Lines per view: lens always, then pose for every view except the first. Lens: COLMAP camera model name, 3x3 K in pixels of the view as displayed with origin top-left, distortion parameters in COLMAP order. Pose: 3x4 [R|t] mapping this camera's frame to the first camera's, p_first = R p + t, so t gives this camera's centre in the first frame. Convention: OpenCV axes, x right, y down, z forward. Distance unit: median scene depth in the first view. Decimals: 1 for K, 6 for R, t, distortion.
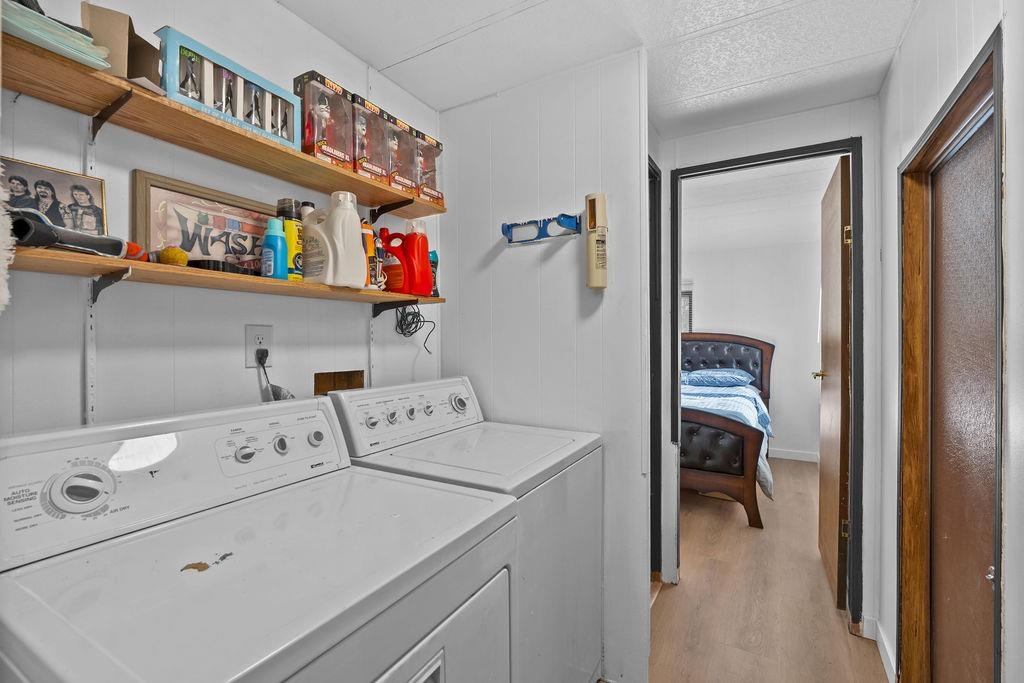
lens RADIAL K [[451.2, 0, 507.1], [0, 451.2, 343.2], [0, 0, 1]] dist [-0.004441, -0.000044]
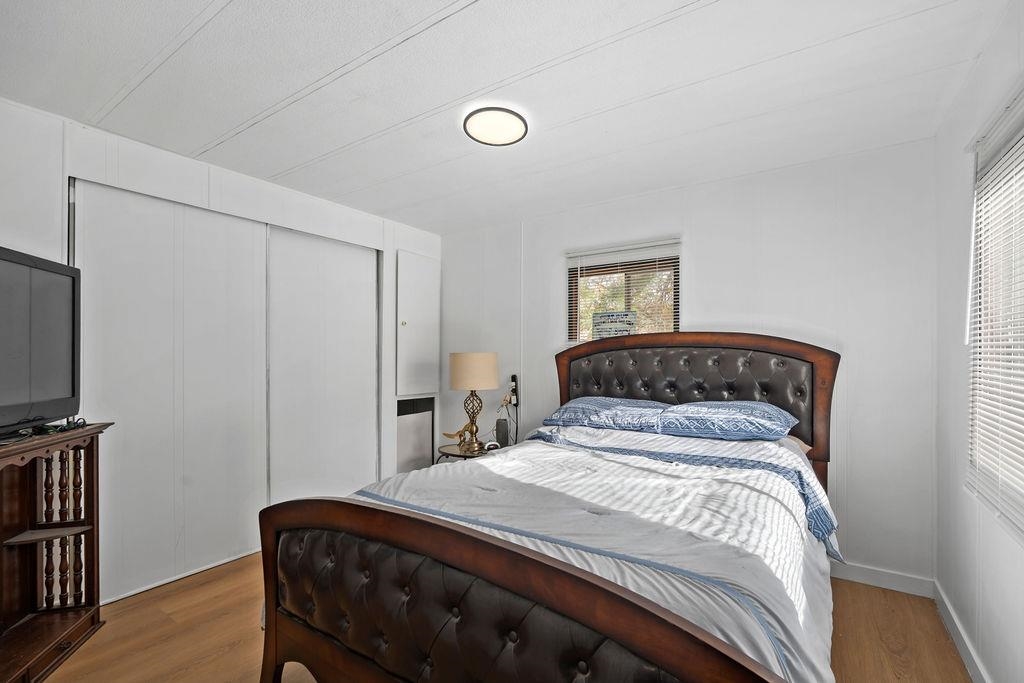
lens RADIAL K [[451.2, 0, 527.2], [0, 451.2, 360.1], [0, 0, 1]] dist [-0.004441, -0.000044]
pose [[0.999357, -0.001230, -0.035841, 0.267178], [0.001262, 0.999999, 0.000874, 0.009962], [0.035840, -0.000919, 0.999357, 0.489695]]
